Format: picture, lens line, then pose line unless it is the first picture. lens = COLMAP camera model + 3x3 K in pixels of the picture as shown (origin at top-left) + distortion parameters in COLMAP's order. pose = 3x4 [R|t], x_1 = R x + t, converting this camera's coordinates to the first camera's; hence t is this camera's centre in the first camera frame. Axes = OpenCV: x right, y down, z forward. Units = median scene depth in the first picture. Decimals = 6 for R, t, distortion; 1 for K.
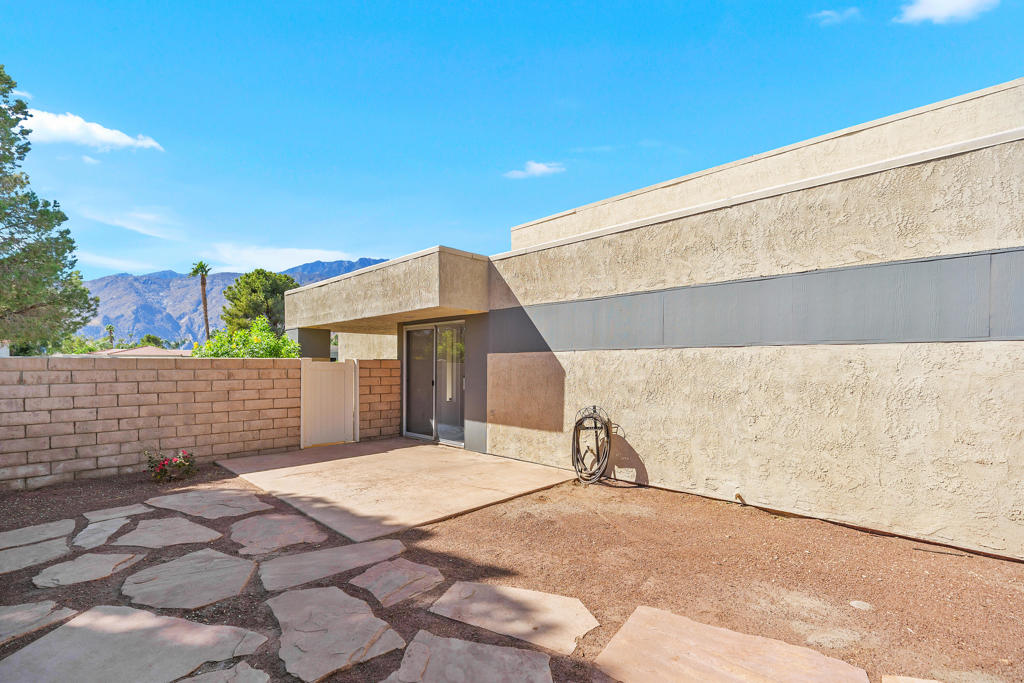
lens RADIAL K [[475.0, 0, 500.4], [0, 475.0, 364.9], [0, 0, 1]] dist [0.014513, -0.000135]
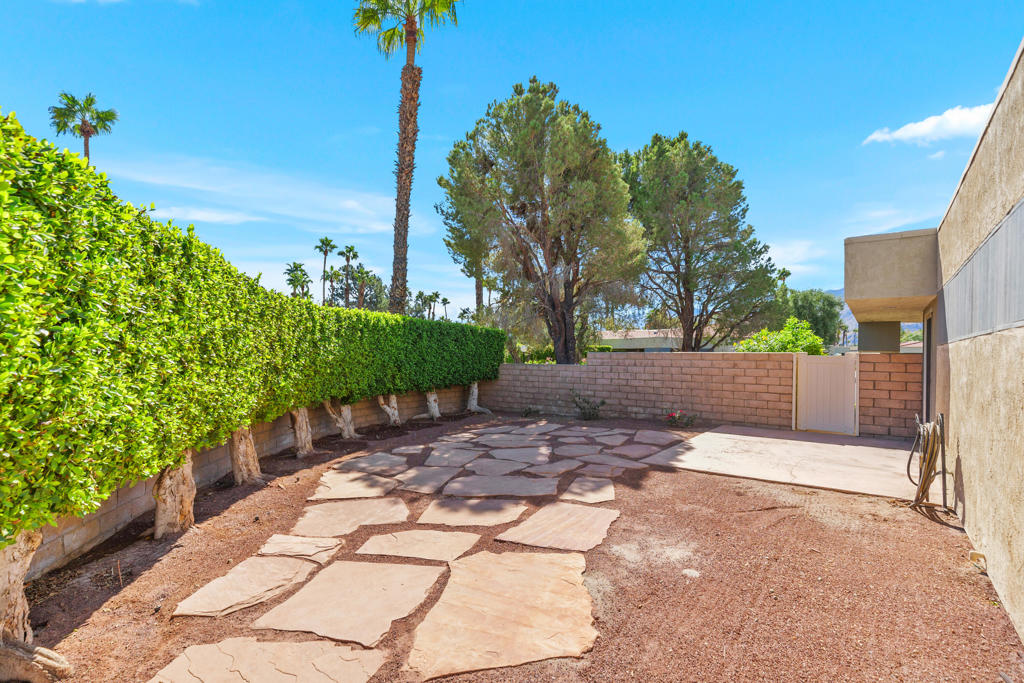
lens RADIAL K [[475.1, 0, 514.1], [0, 475.1, 343.4], [0, 0, 1]] dist [0.009329, -0.000168]
pose [[0.149170, -0.021512, -0.988578, 0.808659], [-0.010977, 0.999666, -0.023410, -0.001783], [0.988751, 0.014344, 0.148884, 0.187329]]
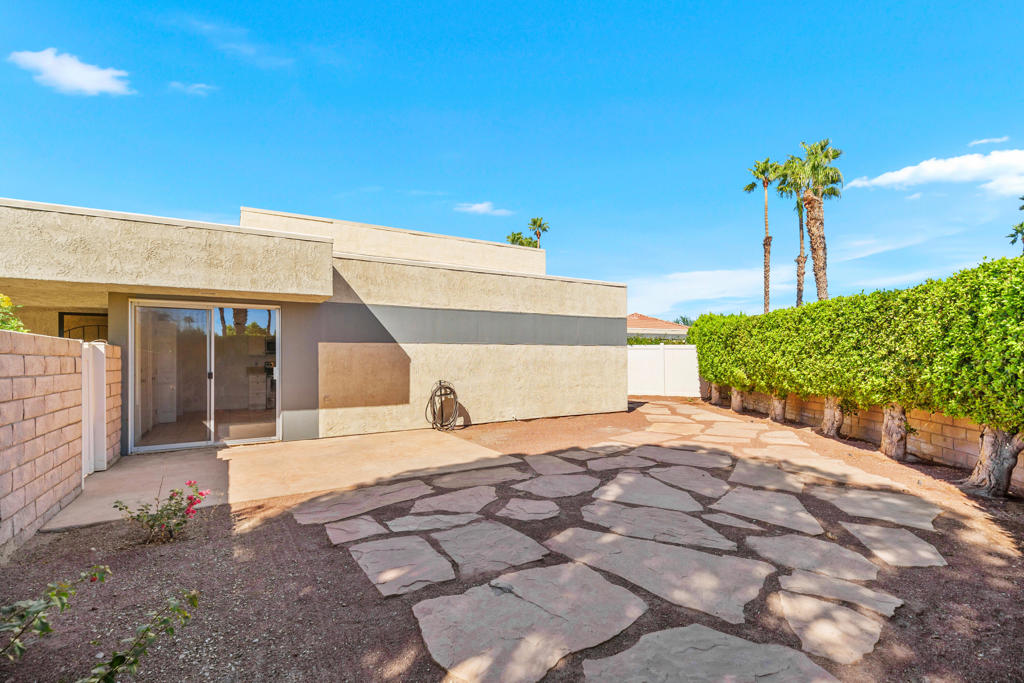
lens RADIAL K [[462.7, 0, 510.9], [0, 462.7, 355.8], [0, 0, 1]] dist [0.003181, -0.000056]
pose [[0.227039, 0.007765, 0.973855, -1.102961], [0.012482, 0.999863, -0.010882, 0.025166], [-0.973806, 0.014626, 0.226911, 0.424326]]
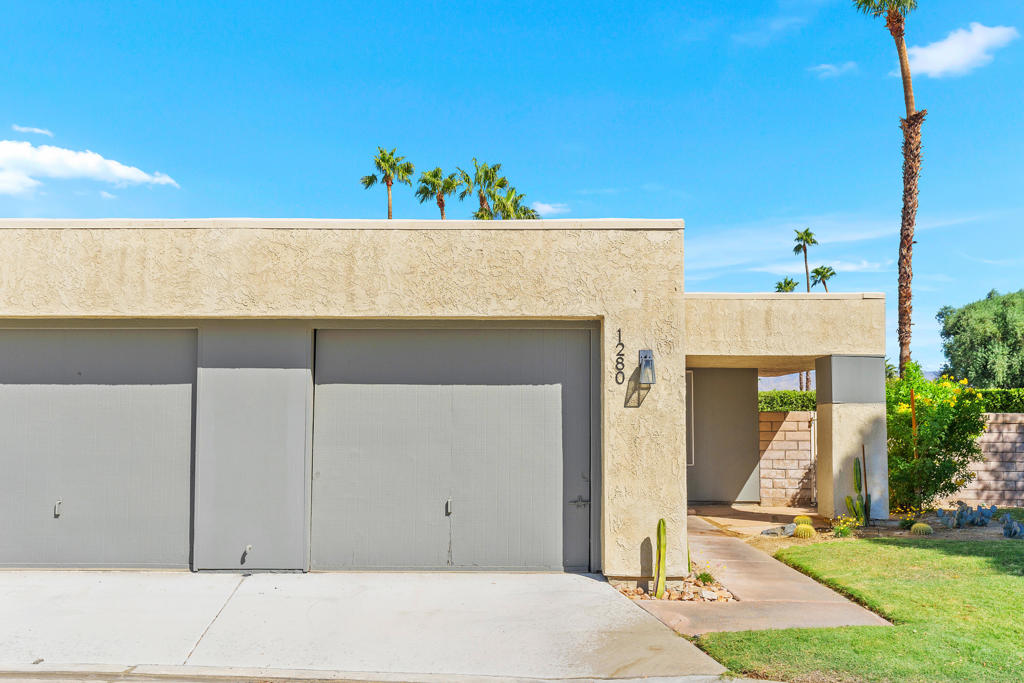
lens RADIAL K [[994.0, 0, 509.5], [0, 994.0, 355.1], [0, 0, 1]] dist [0.041642, -0.137694]
pose [[-0.708244, 0.044853, 0.704542, -1.747711], [-0.002826, 0.997792, -0.066363, 0.009879], [-0.705963, -0.048992, -0.706553, 3.849592]]
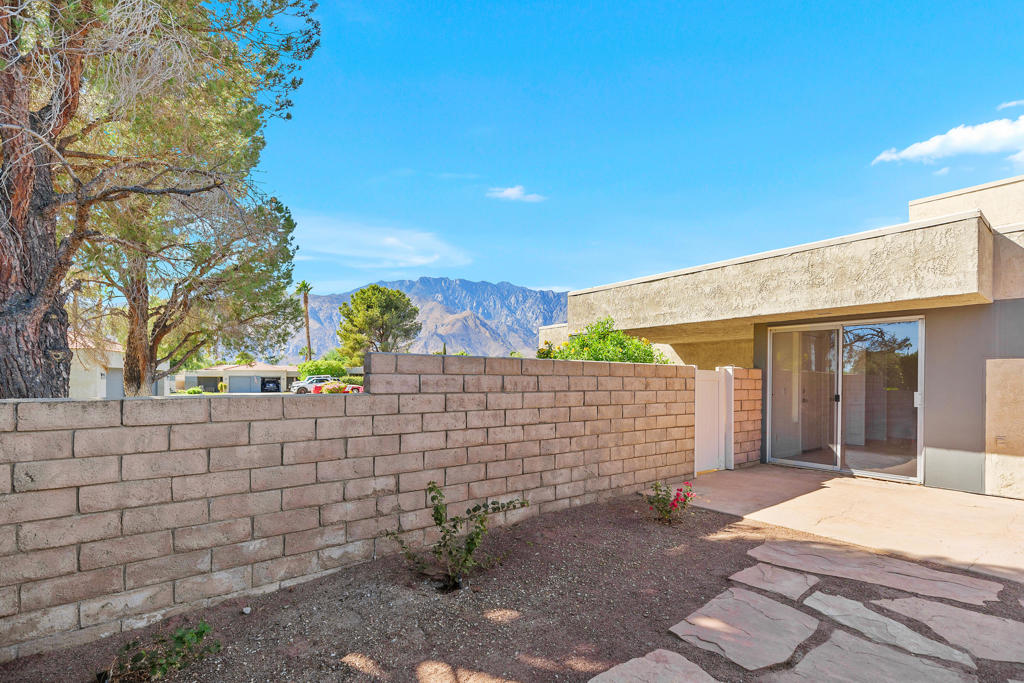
lens RADIAL K [[474.2, 0, 509.3], [0, 474.2, 381.1], [0, 0, 1]] dist [0.015534, -0.000393]
pose [[0.994310, 0.009071, -0.106138, -0.820296], [-0.009381, 0.999953, -0.002416, 0.022389], [0.106111, 0.003397, 0.994349, 0.208889]]
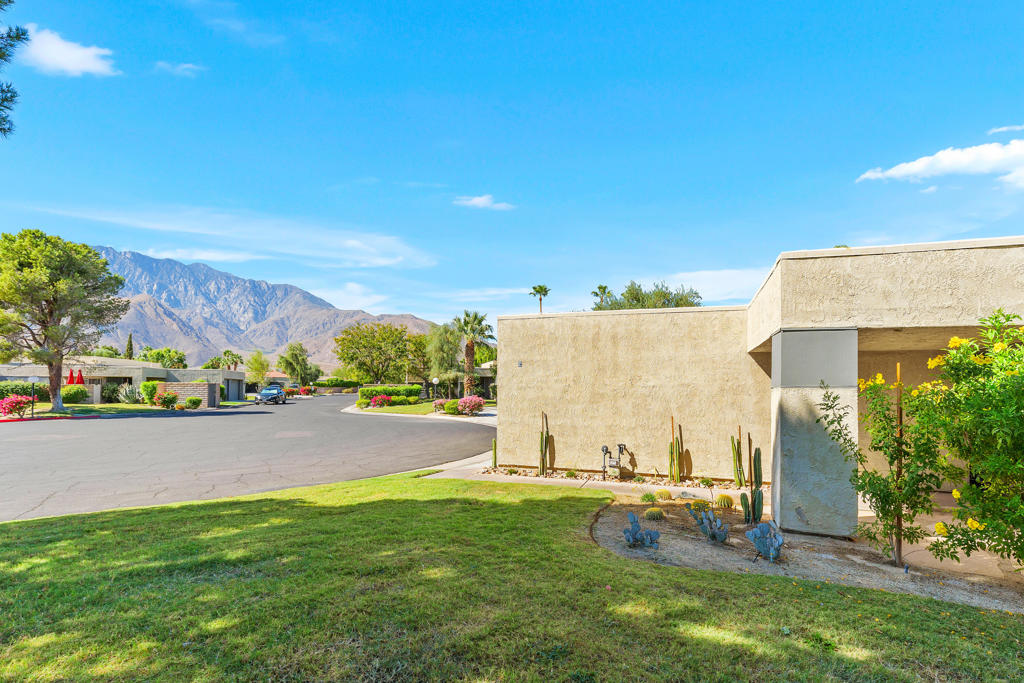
lens RADIAL K [[498.5, 0, 522.9], [0, 498.5, 382.5], [0, 0, 1]] dist [-0.001746, -0.000348]
pose [[0.899281, 0.020419, 0.436894, -1.617107], [-0.013159, 0.999721, -0.019637, -0.016439], [-0.437173, 0.011911, 0.899299, 1.189296]]
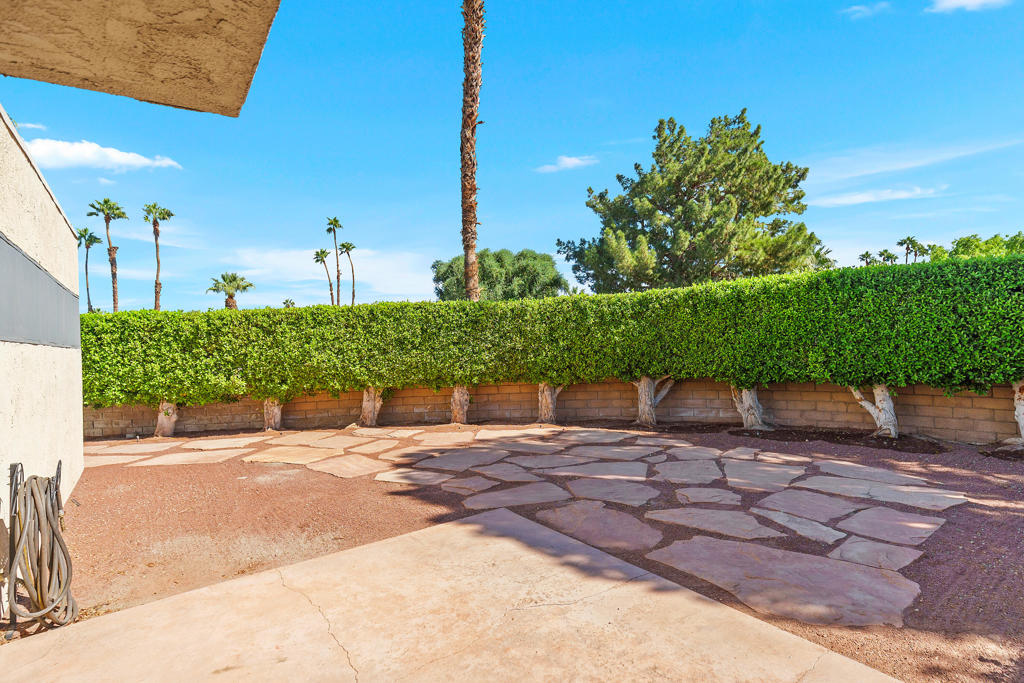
lens RADIAL K [[514.3, 0, 523.1], [0, 514.3, 322.1], [0, 0, 1]] dist [0.003969, 0.000429]
pose [[-0.988344, 0.052463, 0.142911, -0.326417], [0.049279, 0.998454, -0.025731, -0.010533], [-0.144040, -0.018388, -0.989401, 1.318026]]
